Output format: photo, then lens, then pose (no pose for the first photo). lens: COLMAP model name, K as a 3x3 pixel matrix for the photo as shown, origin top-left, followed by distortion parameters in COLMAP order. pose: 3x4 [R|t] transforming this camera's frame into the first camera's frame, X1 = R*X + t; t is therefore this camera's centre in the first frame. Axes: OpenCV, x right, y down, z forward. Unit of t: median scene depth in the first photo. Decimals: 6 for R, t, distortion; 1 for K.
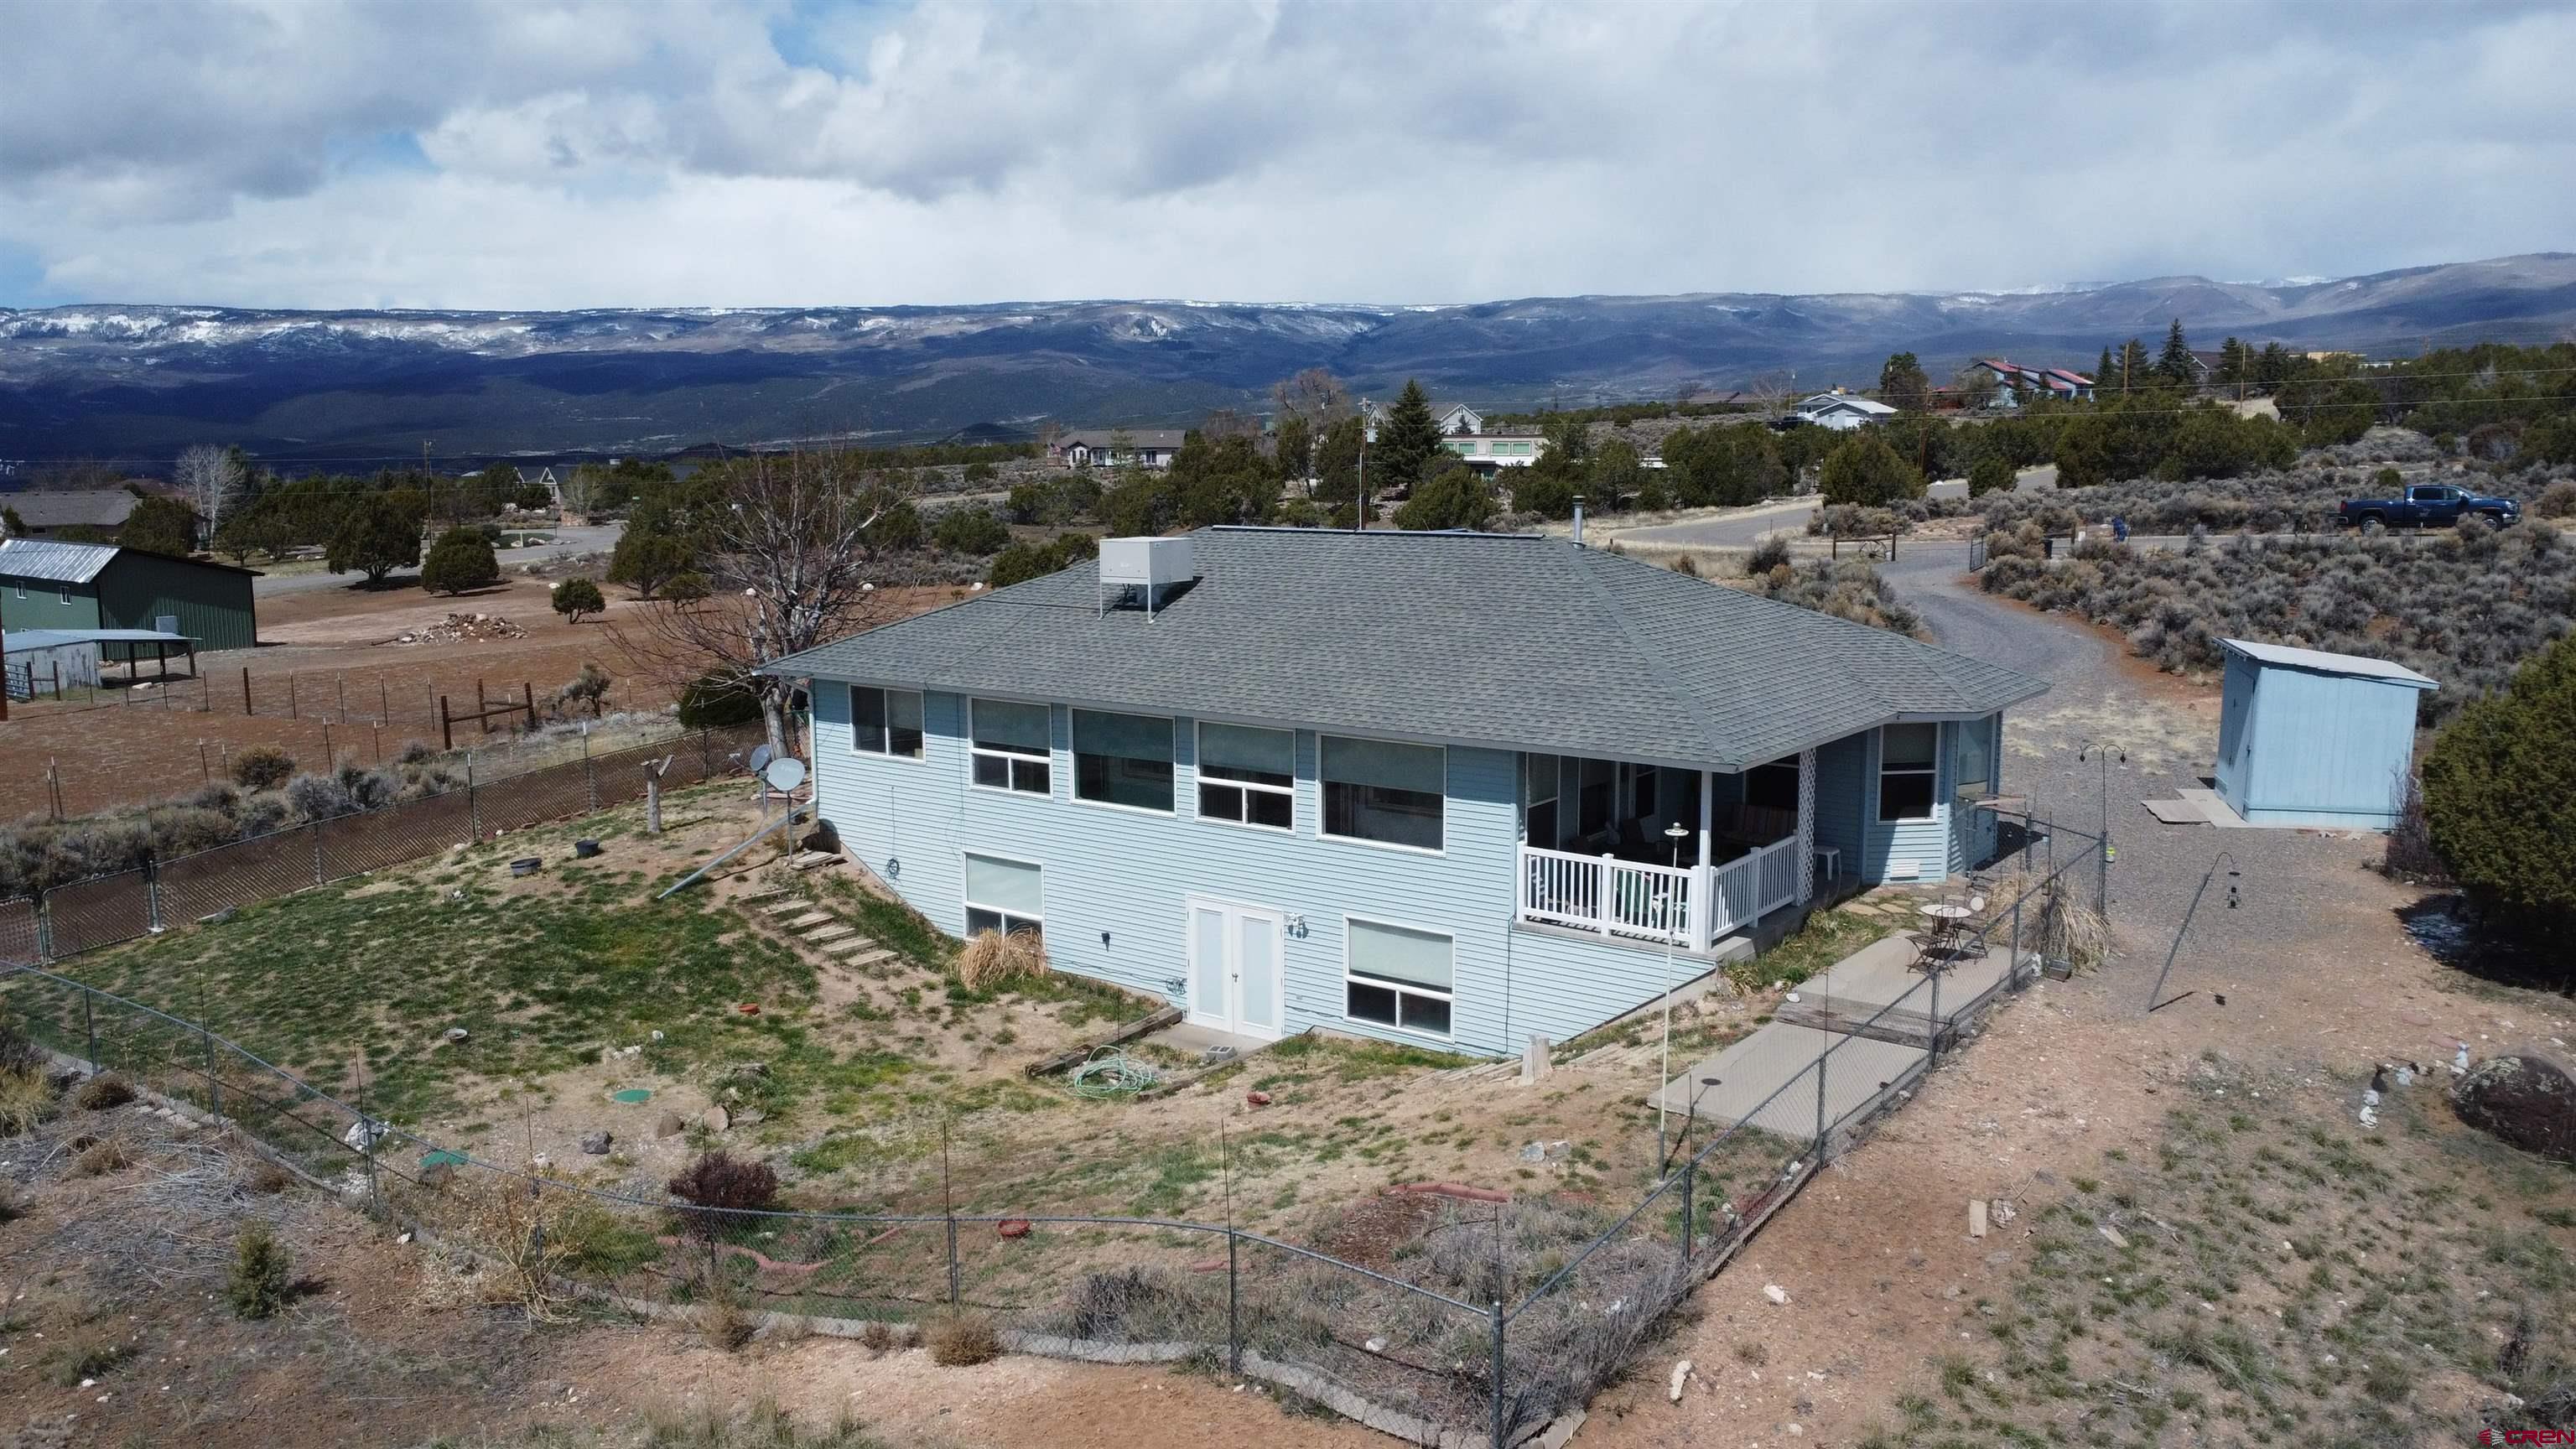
lens RADIAL K [[1940.5, 0, 1292.1], [0, 1940.5, 726.1], [0, 0, 1]] dist [0.007673, -0.016557]
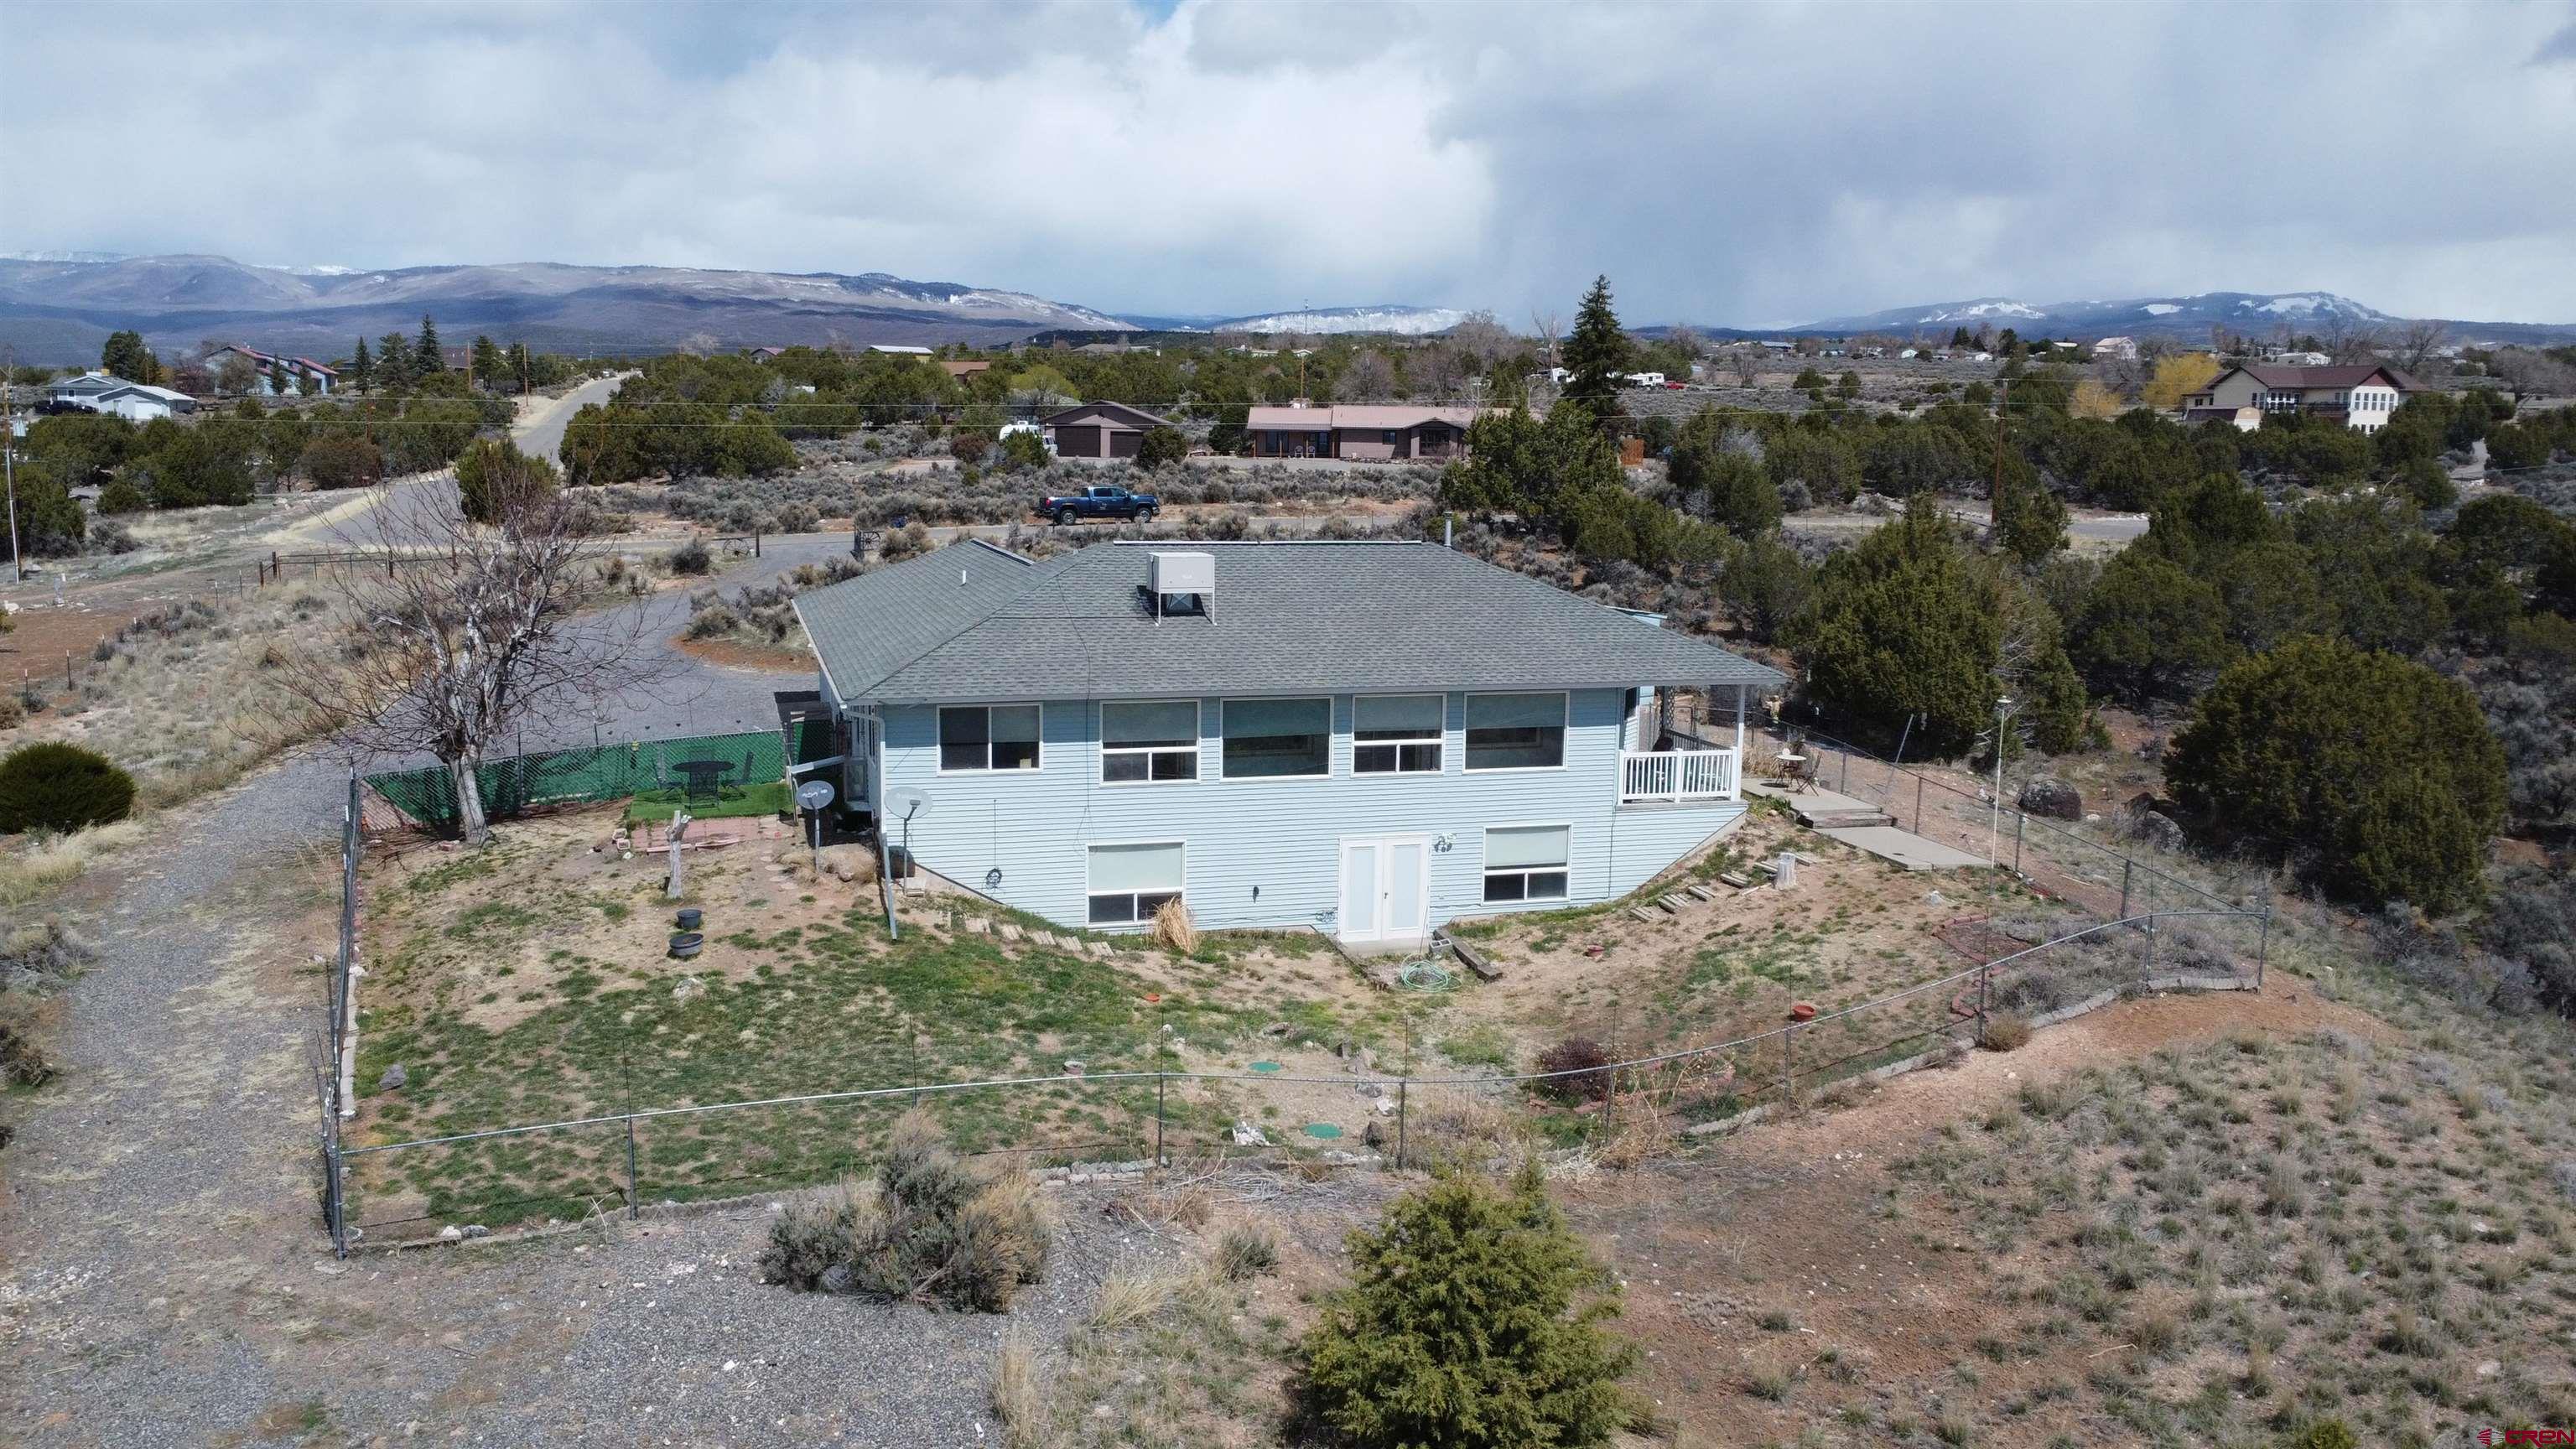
lens RADIAL K [[1940.5, 0, 1285.4], [0, 1940.5, 716.1], [0, 0, 1]] dist [0.007673, -0.016557]
pose [[0.604514, -0.099186, 0.790395, -1.093086], [0.098076, 0.993936, 0.049717, -0.058544], [-0.790534, 0.047464, 0.610576, 0.277900]]
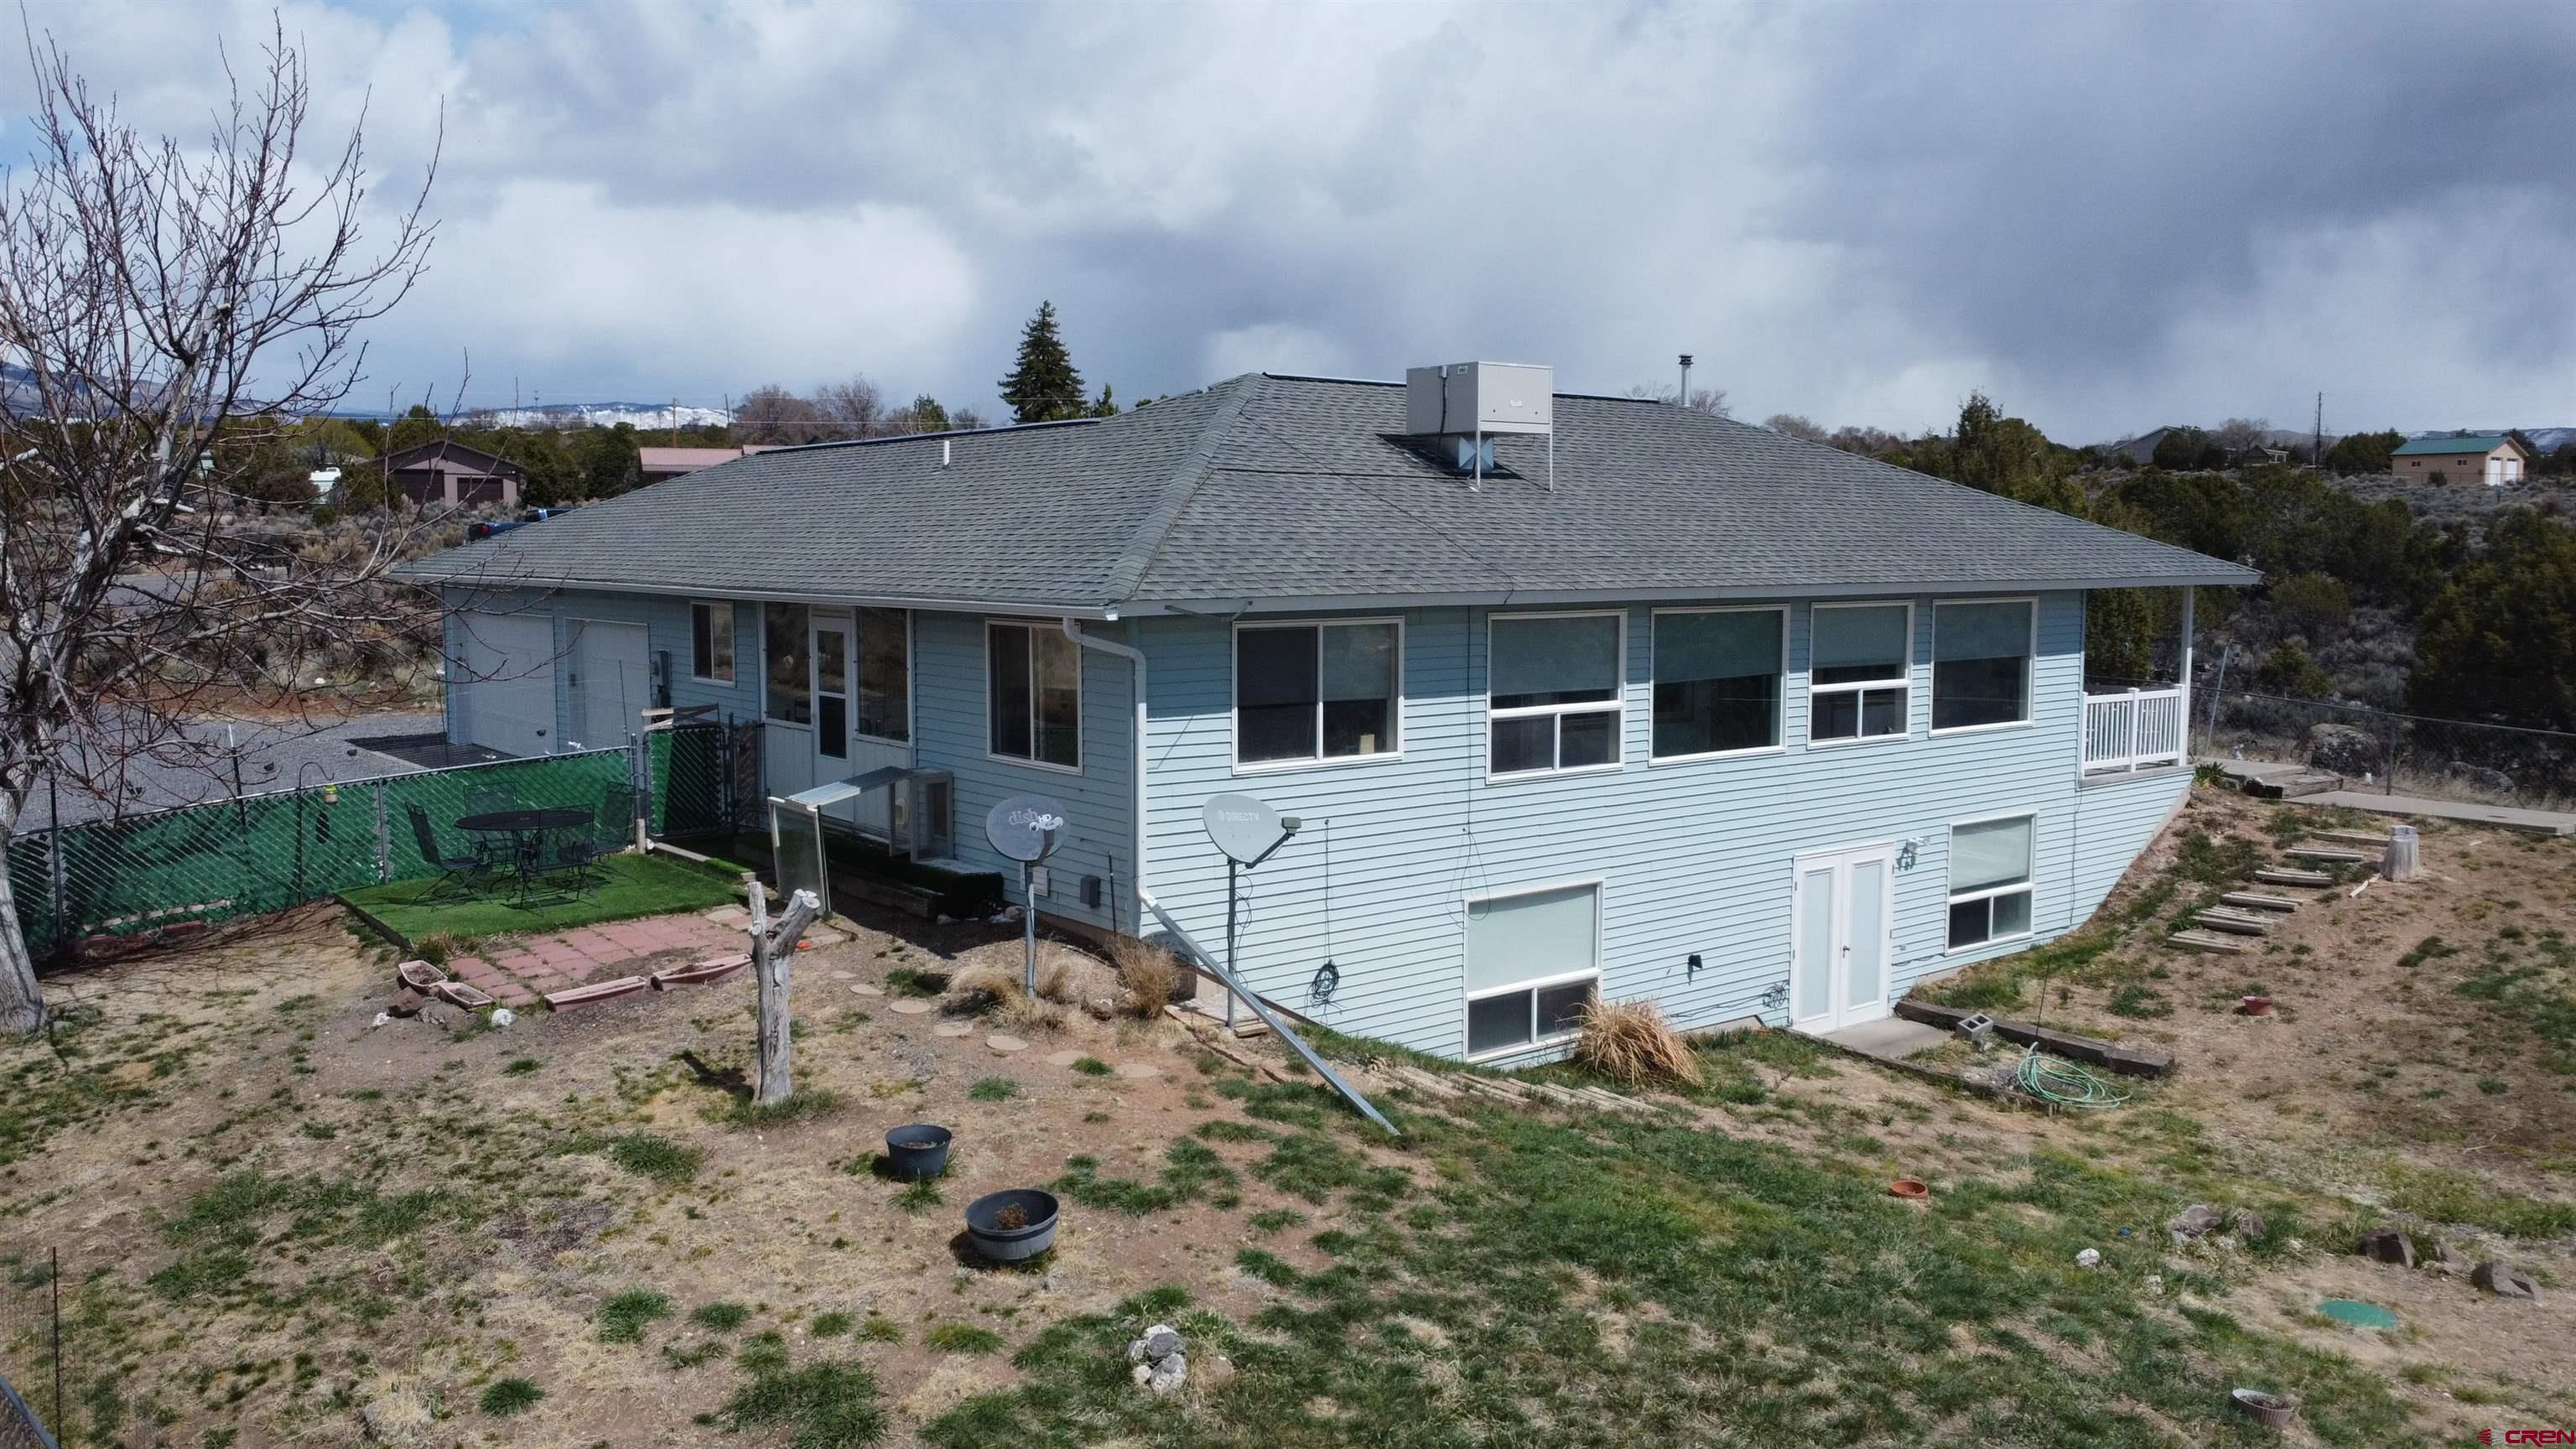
lens RADIAL K [[1940.5, 0, 1291.8], [0, 1940.5, 731.4], [0, 0, 1]] dist [0.007673, -0.016557]
pose [[0.264753, -0.089462, 0.960157, -0.811947], [0.139972, 0.988708, 0.053526, -0.023205], [-0.954104, 0.120224, 0.274286, 1.016909]]
